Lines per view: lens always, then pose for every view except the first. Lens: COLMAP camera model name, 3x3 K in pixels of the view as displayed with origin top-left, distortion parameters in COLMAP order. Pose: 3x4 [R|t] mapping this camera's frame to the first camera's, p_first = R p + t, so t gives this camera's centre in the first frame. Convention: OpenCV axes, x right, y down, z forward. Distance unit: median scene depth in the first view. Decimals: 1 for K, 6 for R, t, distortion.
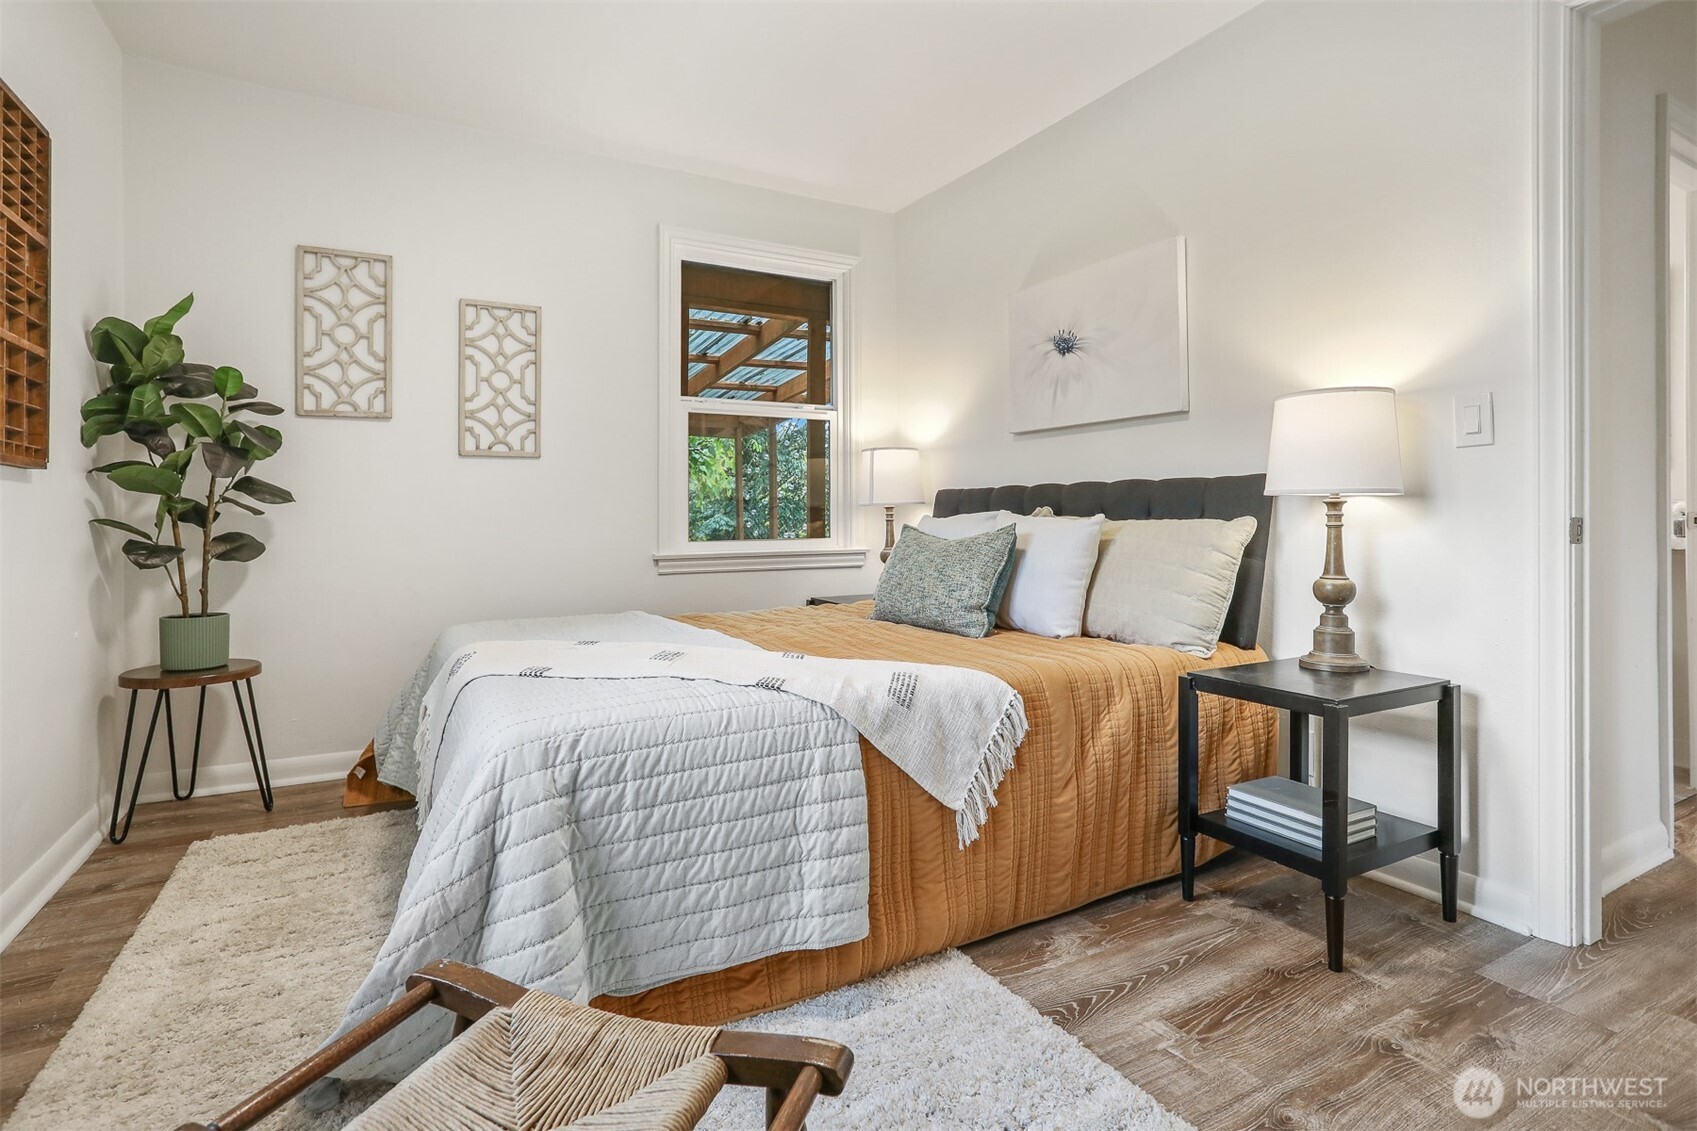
lens RADIAL K [[811.0, 0, 803.0], [0, 811.0, 523.0], [0, 0, 1]] dist [-0.003950, -0.000232]
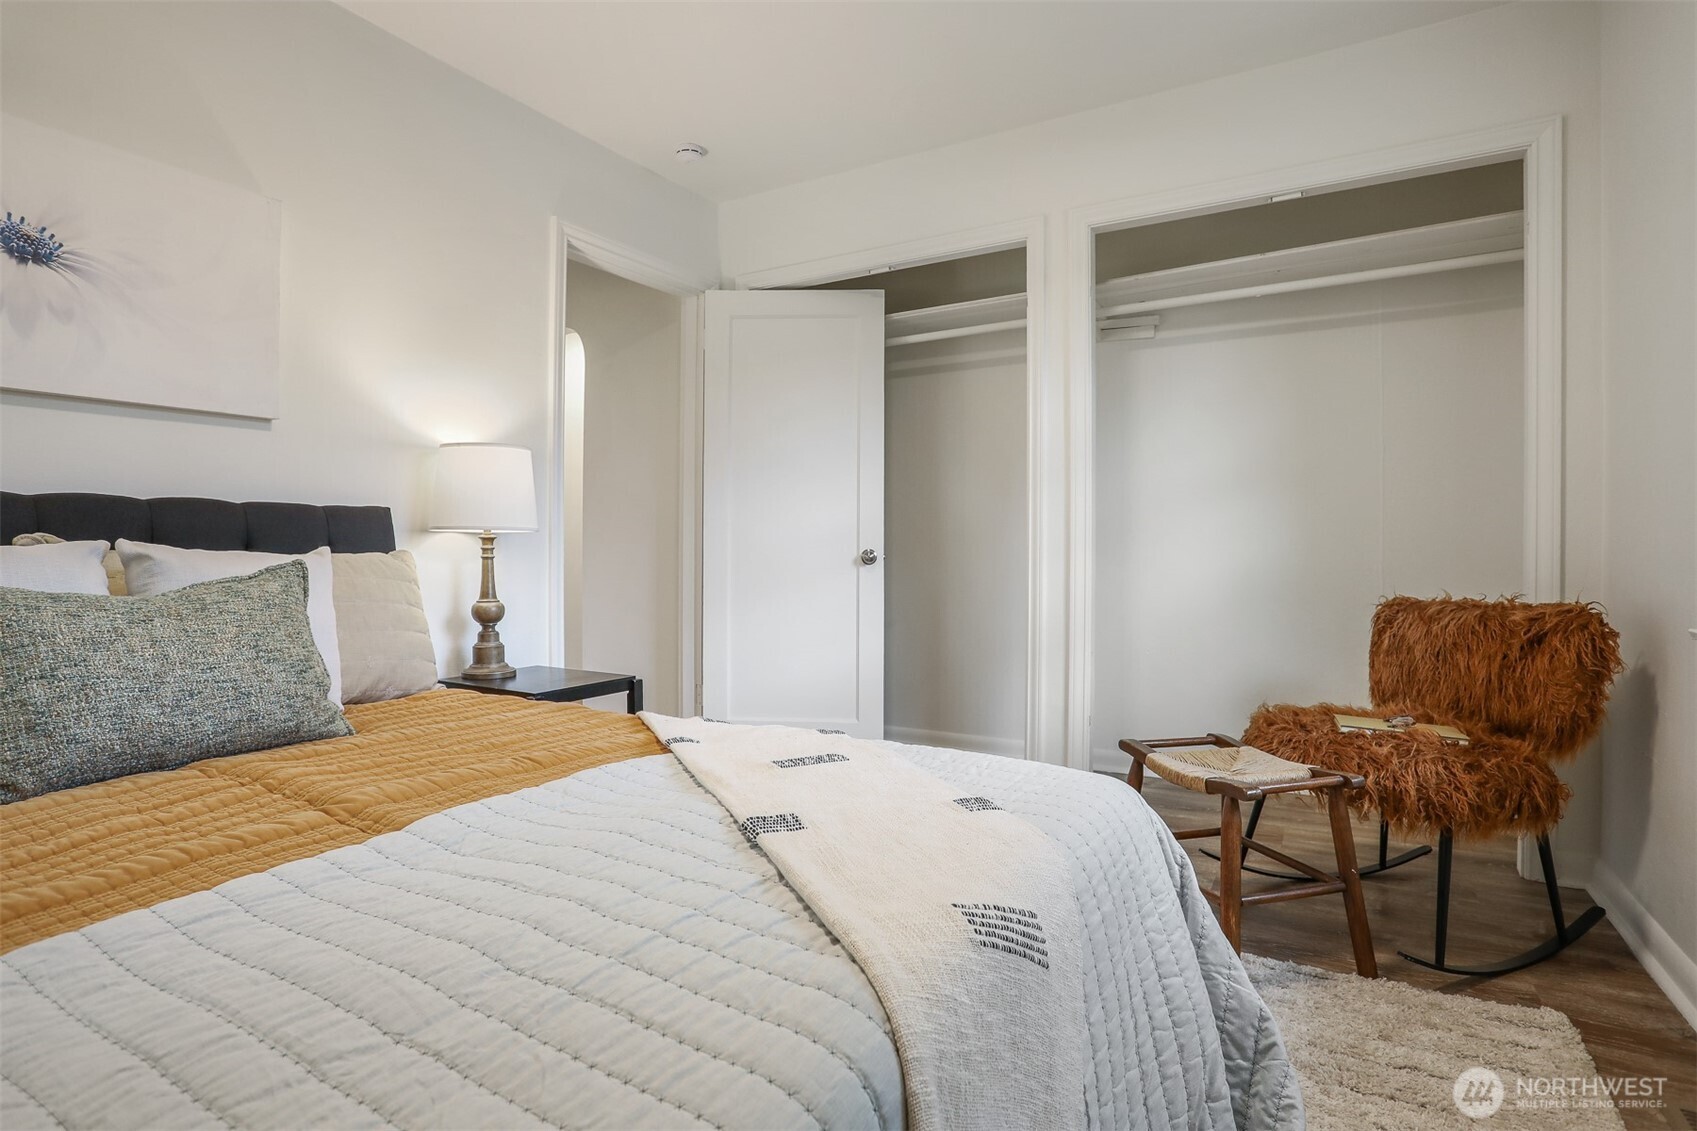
lens RADIAL K [[880.6, 0, 846.1], [0, 880.6, 560.7], [0, 0, 1]] dist [-0.040673, 0.011647]
pose [[-0.521776, -0.014368, 0.852961, -0.338457], [0.001737, 0.999838, 0.017905, -0.006516], [-0.853081, 0.010824, -0.521667, 0.572731]]
